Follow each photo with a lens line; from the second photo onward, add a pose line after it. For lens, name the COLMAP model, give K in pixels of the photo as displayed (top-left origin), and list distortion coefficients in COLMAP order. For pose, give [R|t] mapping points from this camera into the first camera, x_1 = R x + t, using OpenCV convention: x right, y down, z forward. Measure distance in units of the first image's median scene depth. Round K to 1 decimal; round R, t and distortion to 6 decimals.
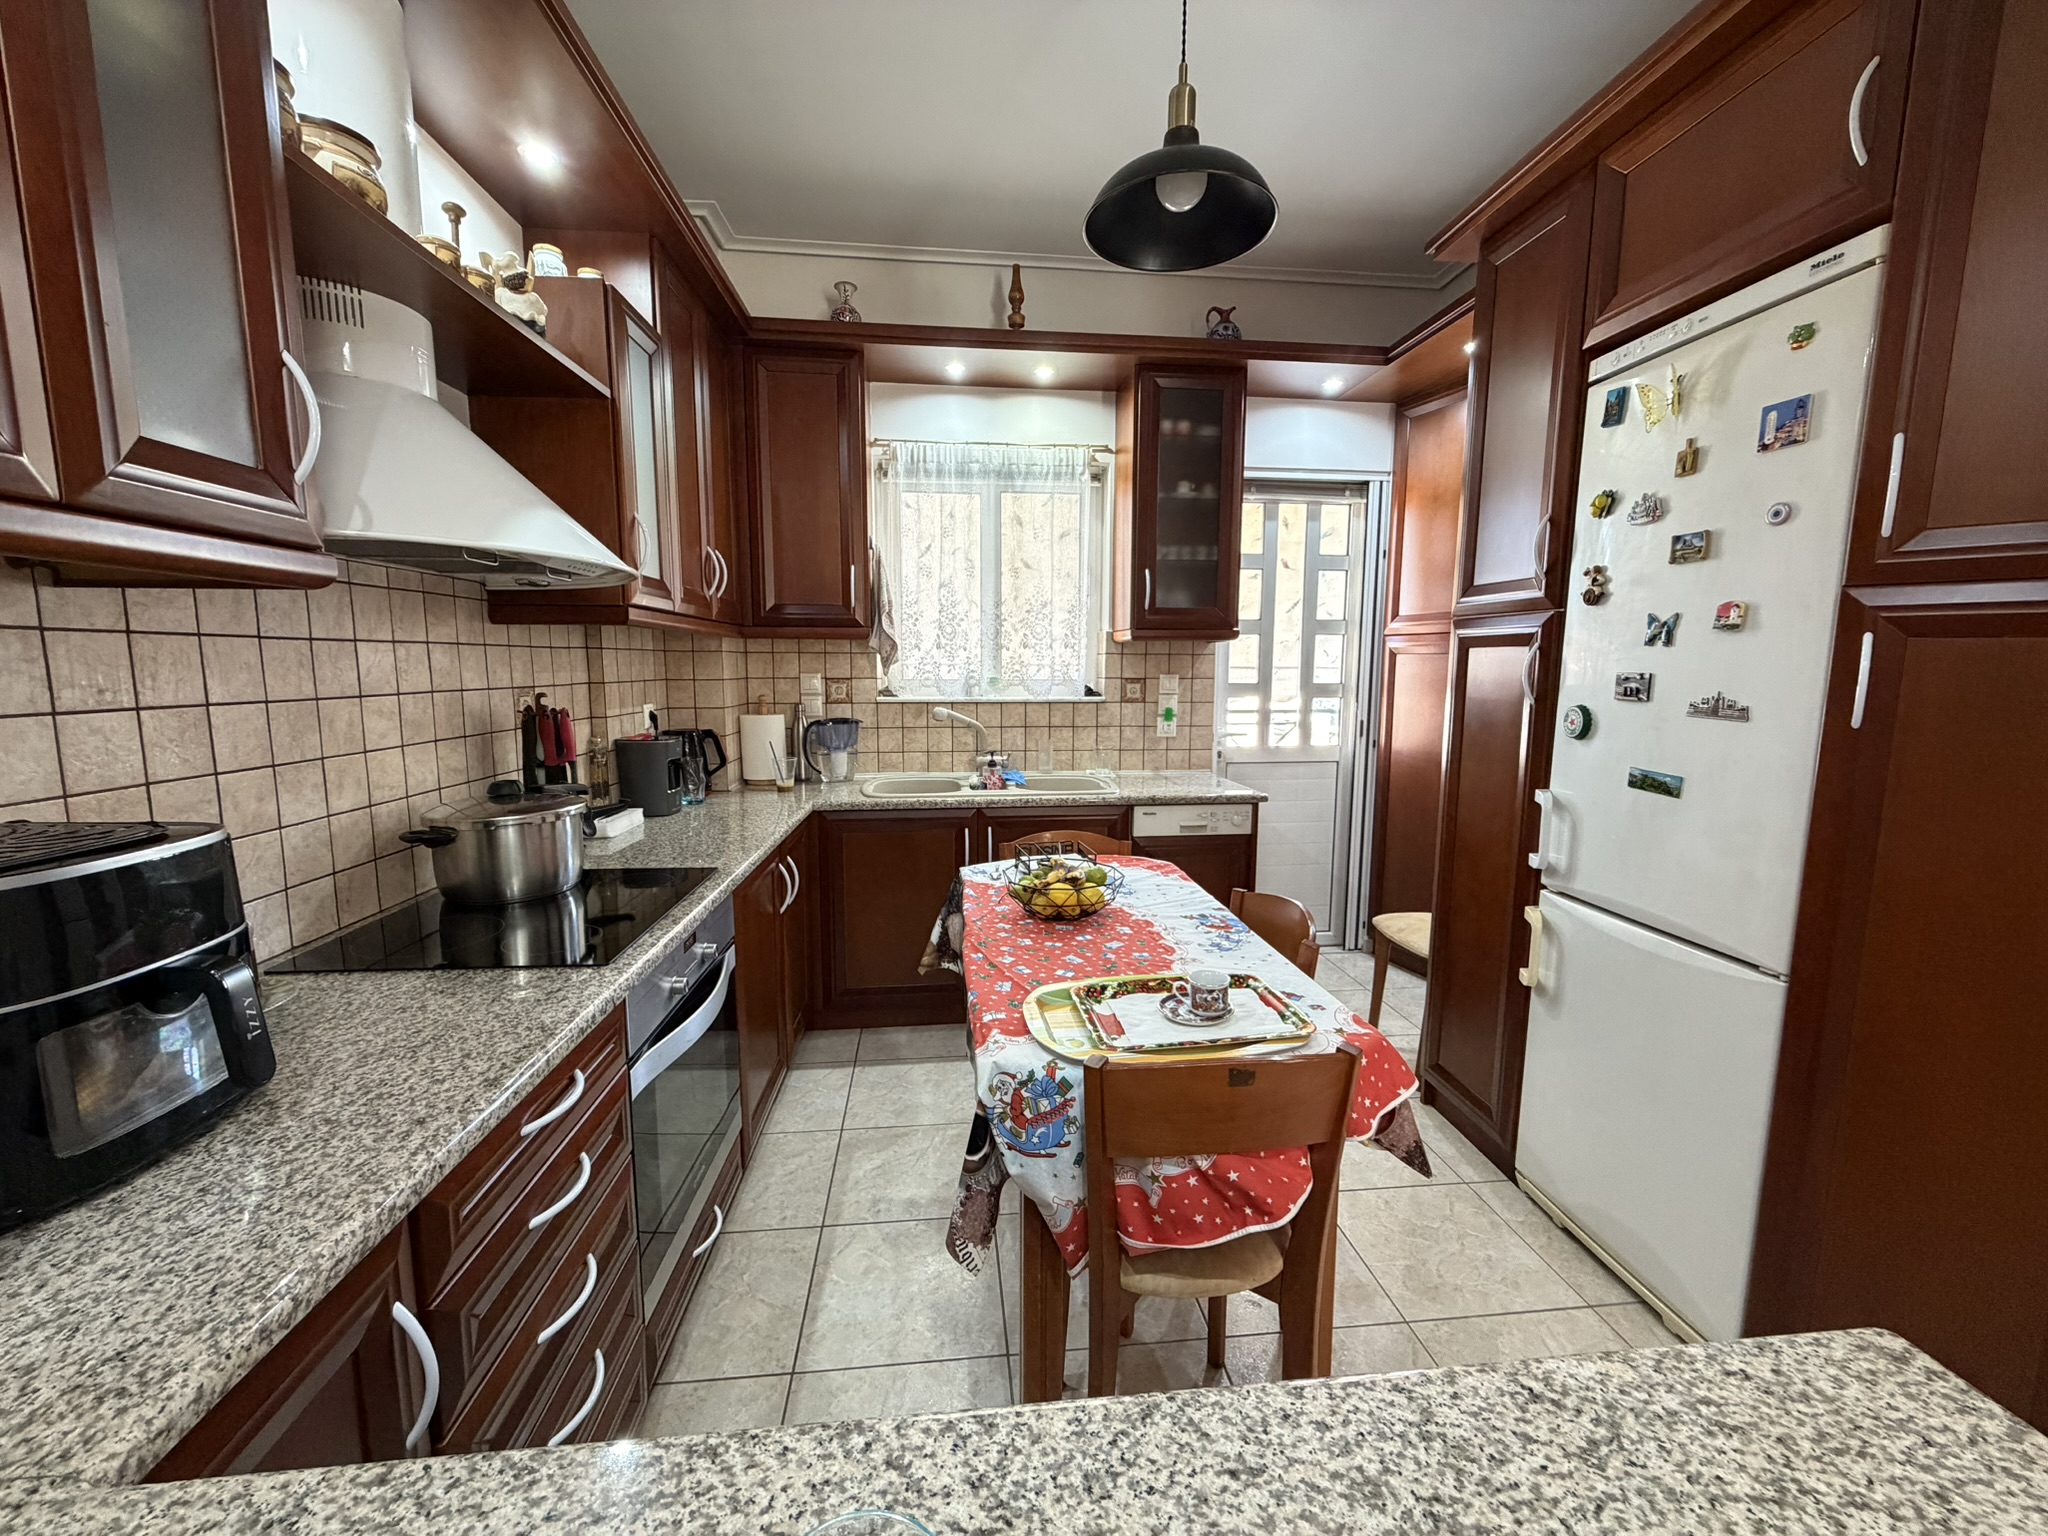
lens RADIAL K [[821.6, 0, 1028.4], [0, 821.6, 769.3], [0, 0, 1]] dist [0.002419, 0.000117]
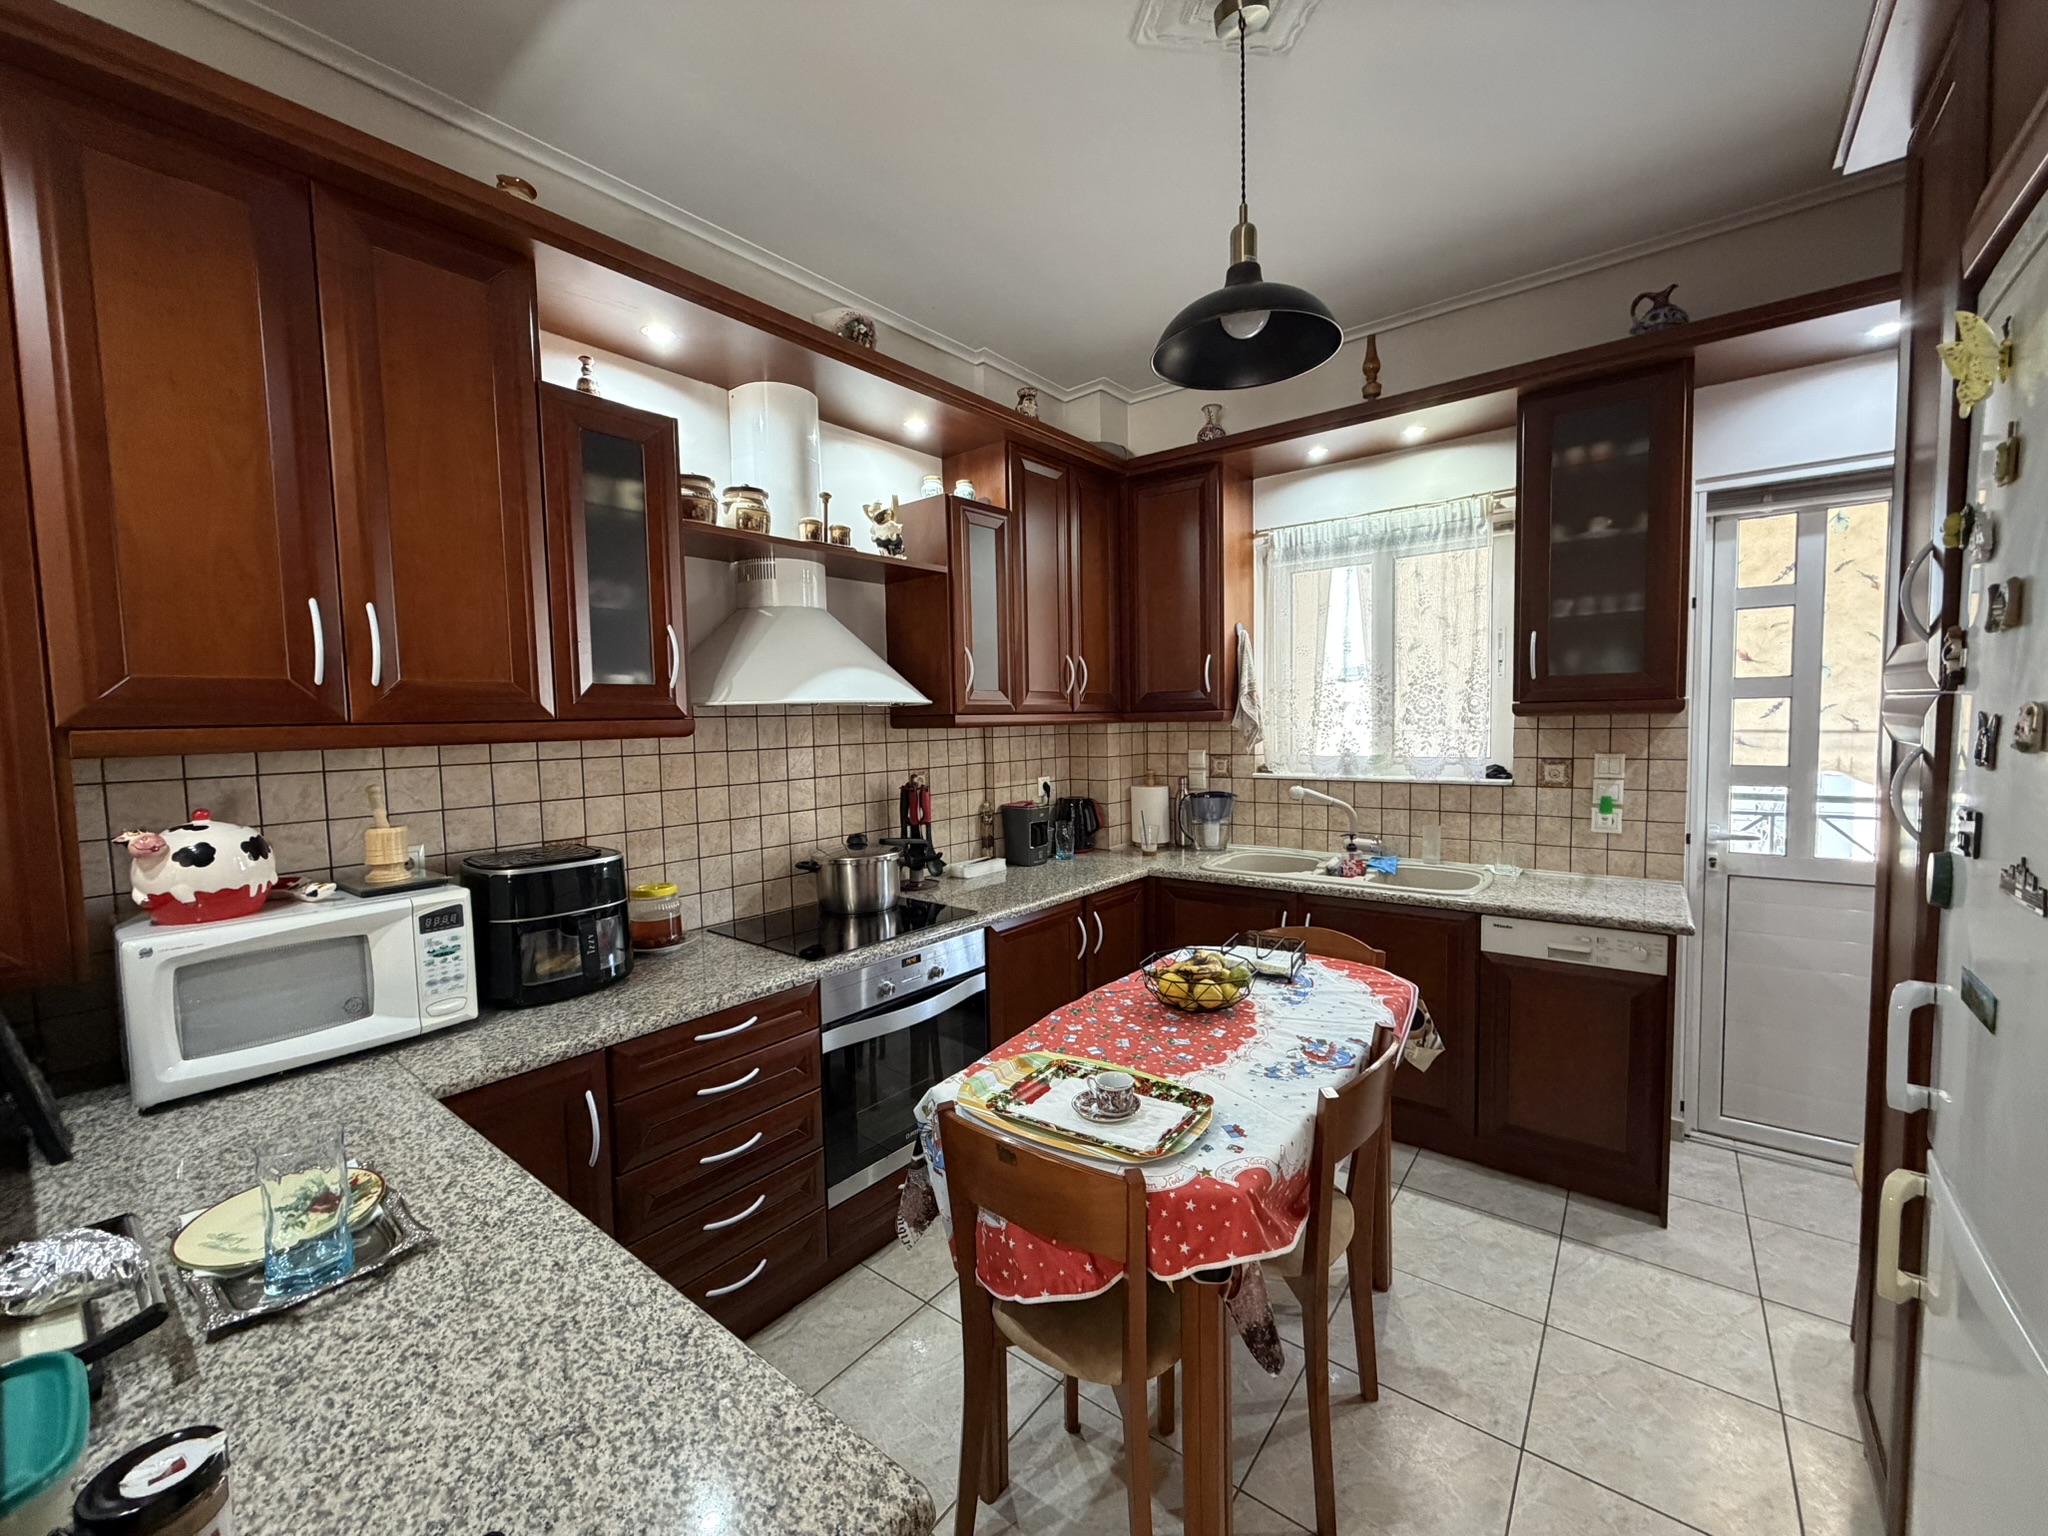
lens RADIAL K [[821.6, 0, 1013.4], [0, 821.6, 766.9], [0, 0, 1]] dist [0.002419, 0.000117]
pose [[0.714212, 0.023942, -0.699520, 0.349905], [-0.066565, 0.997208, -0.033832, -0.042912], [0.696757, 0.070727, 0.713811, 0.047877]]
